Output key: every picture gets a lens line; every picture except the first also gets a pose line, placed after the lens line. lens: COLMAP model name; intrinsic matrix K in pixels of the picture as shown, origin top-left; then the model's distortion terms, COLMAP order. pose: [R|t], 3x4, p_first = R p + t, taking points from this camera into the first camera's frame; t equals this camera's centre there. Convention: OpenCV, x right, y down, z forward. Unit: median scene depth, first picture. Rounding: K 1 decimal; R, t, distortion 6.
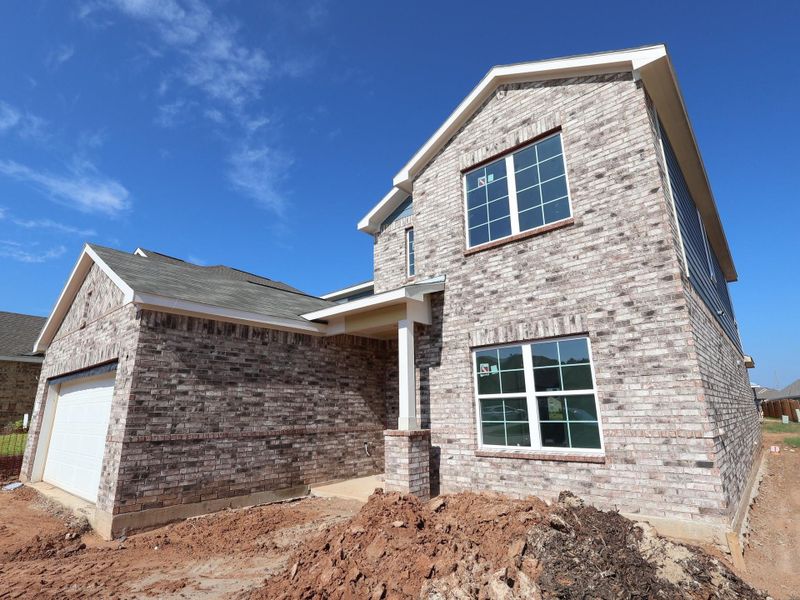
lens RADIAL K [[422.3, 0, 400.5], [0, 422.3, 300.4], [0, 0, 1]] dist [0.002079, -0.000765]
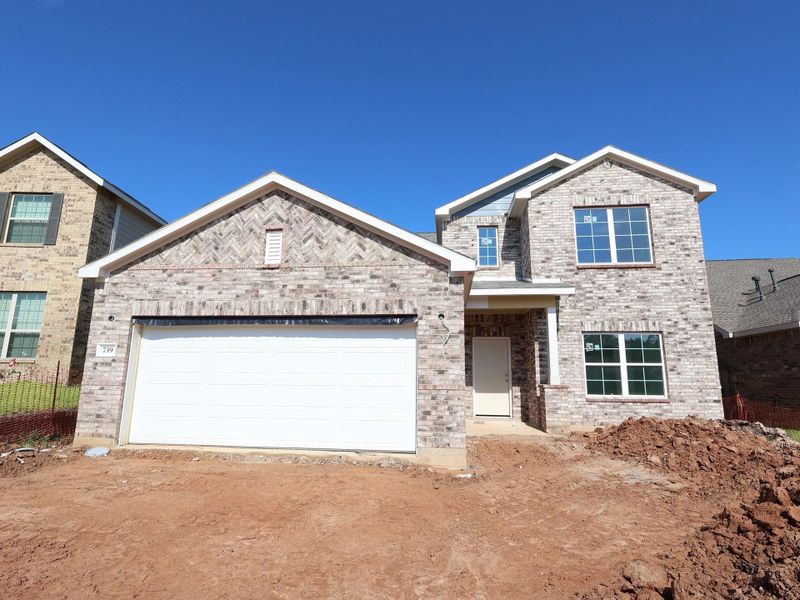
lens RADIAL K [[422.3, 0, 401.1], [0, 422.3, 300.4], [0, 0, 1]] dist [0.002079, -0.000765]
pose [[0.817448, 0.127124, 0.561799, -1.337303], [-0.170836, 0.984964, 0.025698, 0.080485], [-0.550085, -0.116982, 0.826875, 0.136859]]
